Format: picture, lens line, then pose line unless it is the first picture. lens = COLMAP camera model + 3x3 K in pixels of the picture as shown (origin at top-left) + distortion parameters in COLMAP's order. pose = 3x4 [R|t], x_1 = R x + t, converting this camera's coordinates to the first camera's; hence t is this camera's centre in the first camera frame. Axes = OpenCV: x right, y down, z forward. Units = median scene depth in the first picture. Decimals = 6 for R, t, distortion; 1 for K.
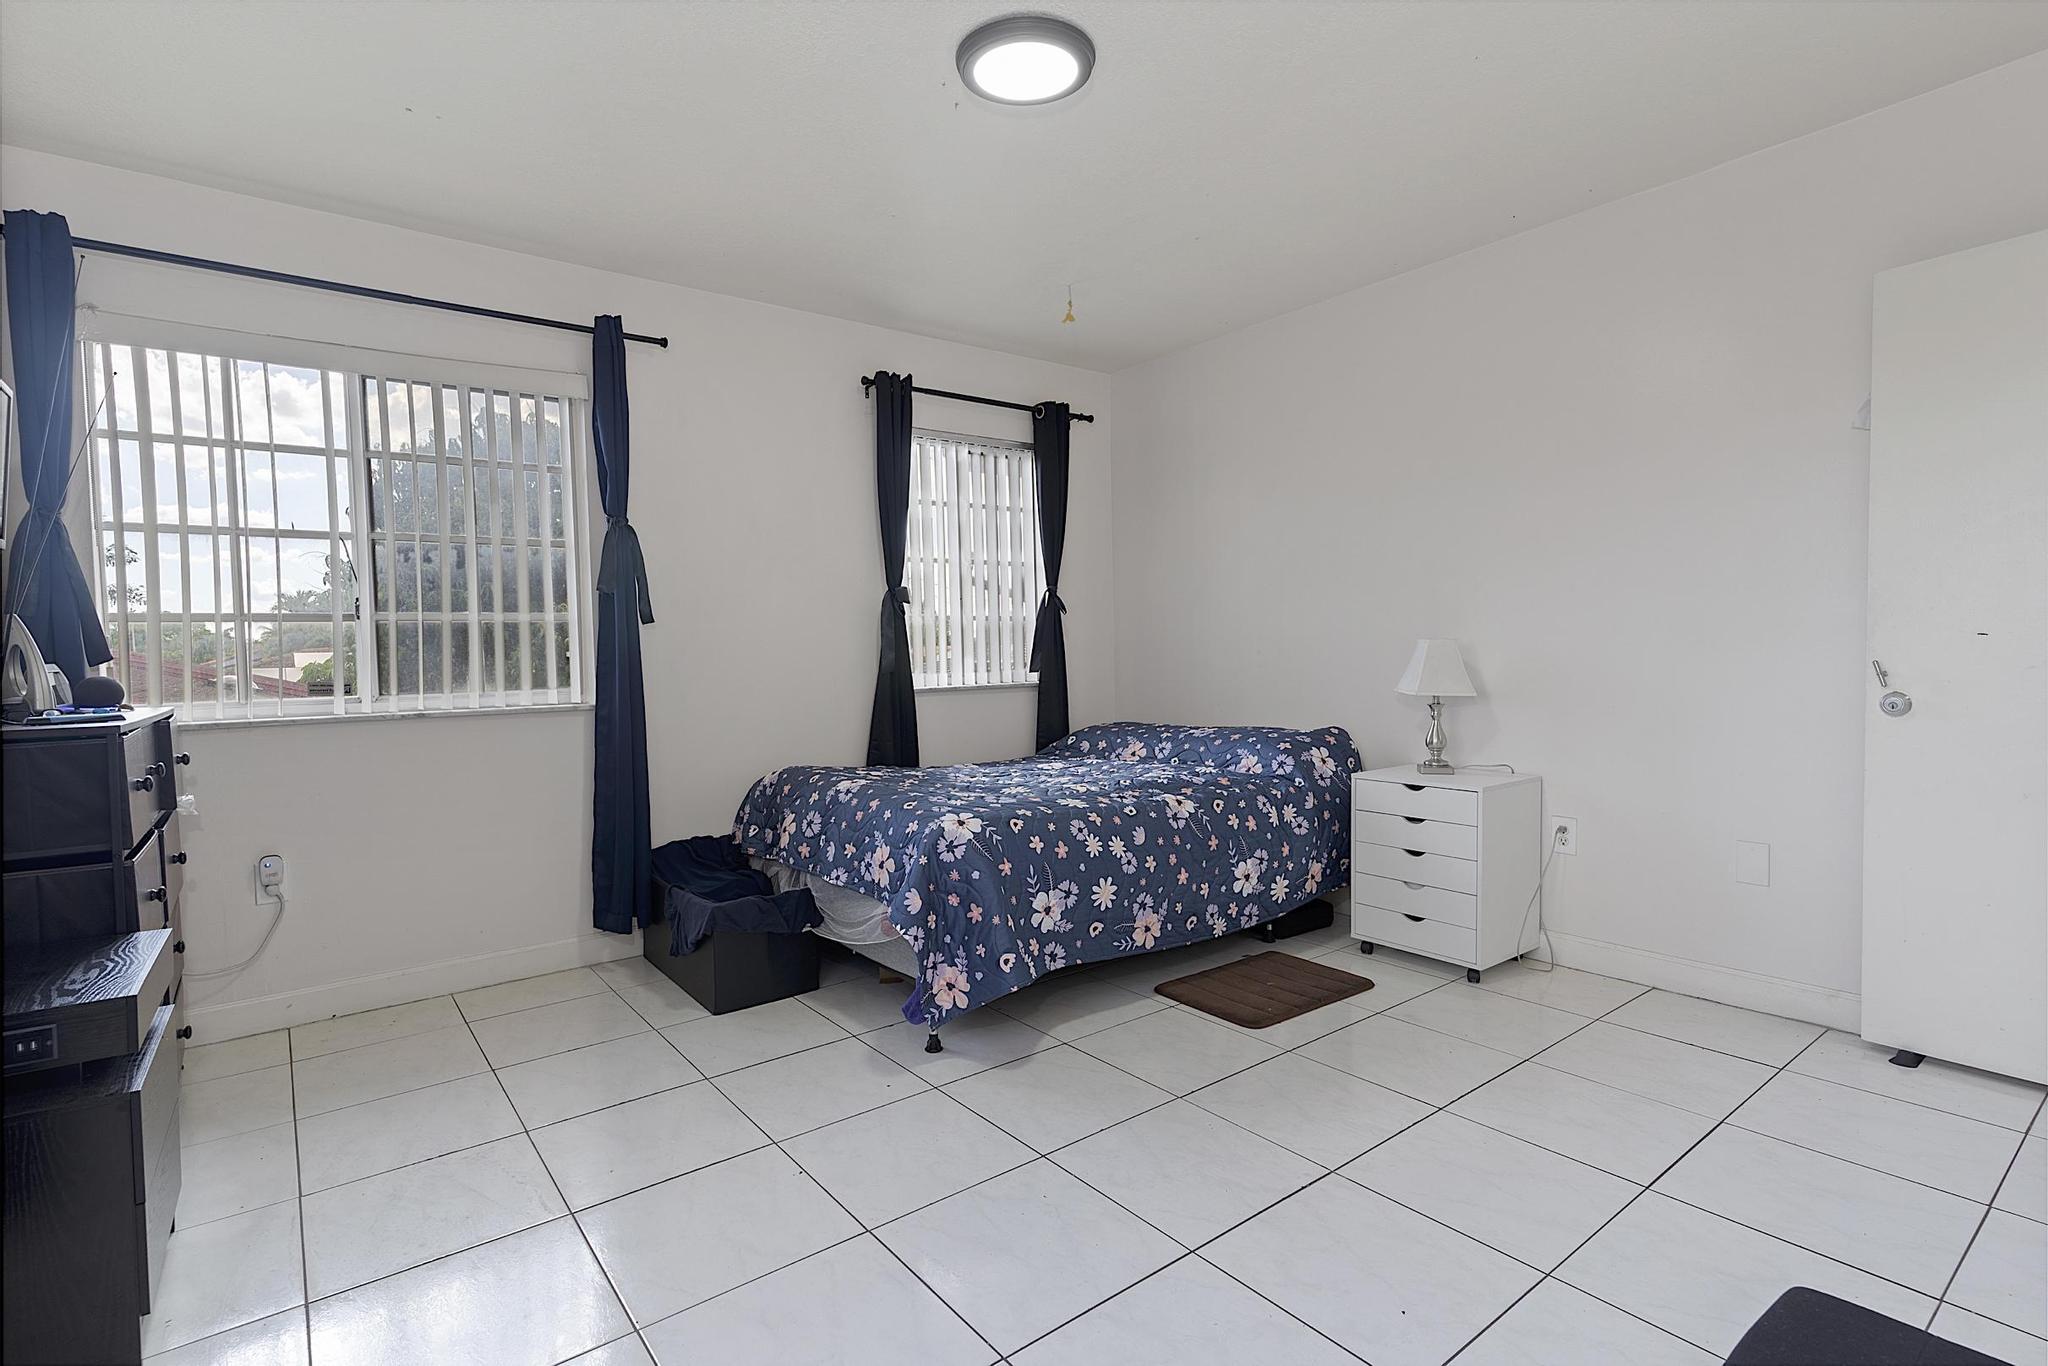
lens RADIAL K [[973.1, 0, 1019.8], [0, 973.1, 685.8], [0, 0, 1]] dist [0.005566, 0.001134]
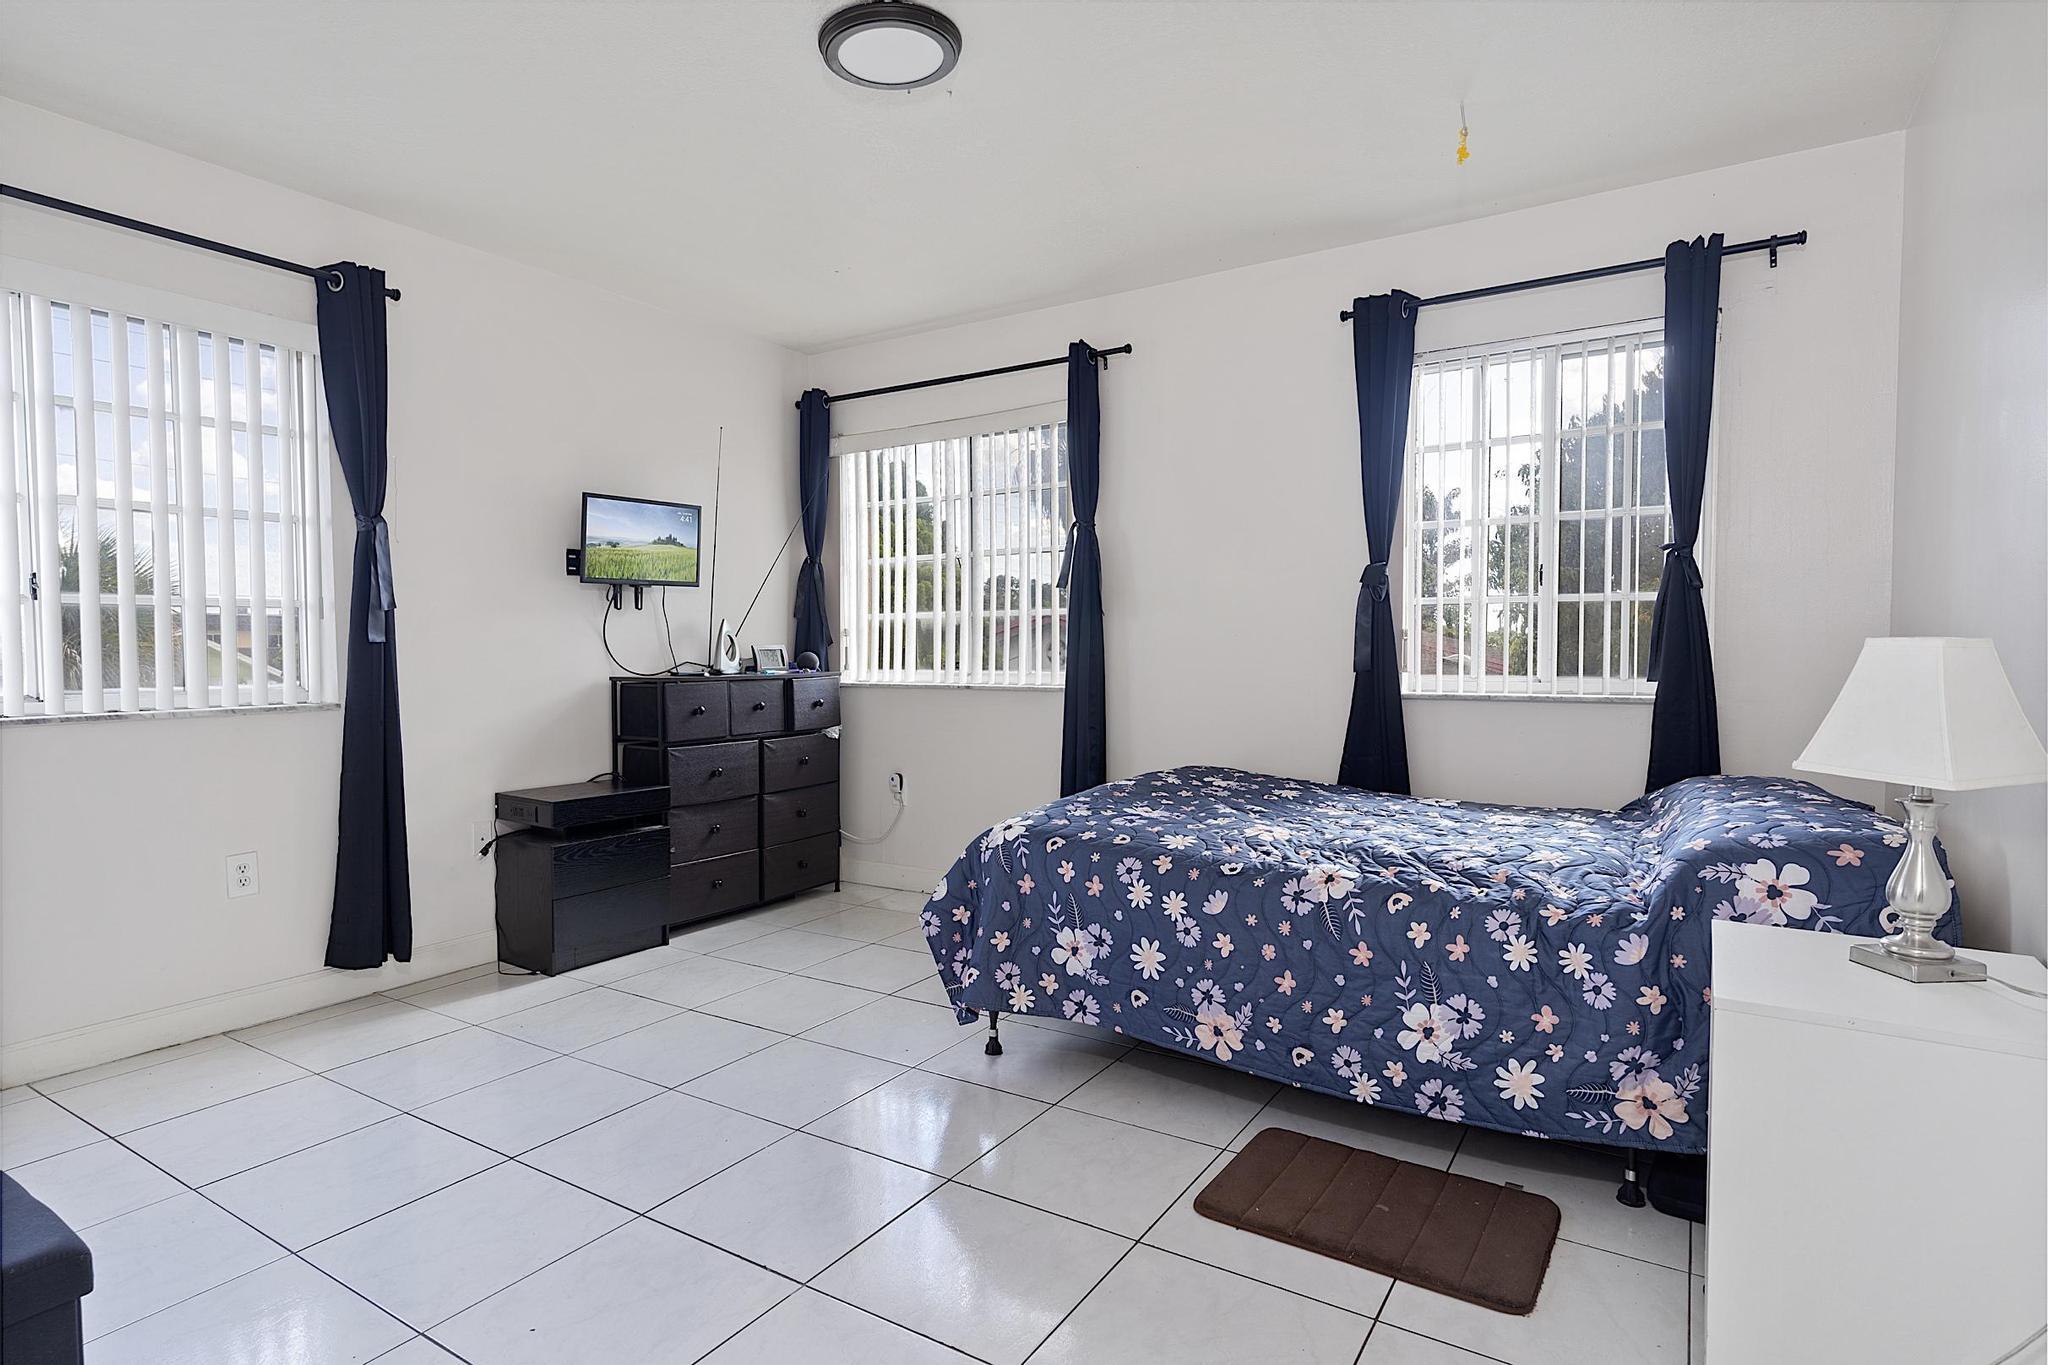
lens RADIAL K [[1088.9, 0, 1029.0], [0, 1088.9, 684.3], [0, 0, 1]] dist [0.020701, -0.001588]
pose [[0.343133, 0.052311, -0.937829, 0.785140], [-0.037427, 0.998416, 0.041997, -0.037820], [0.938541, 0.020689, 0.344548, 0.540636]]
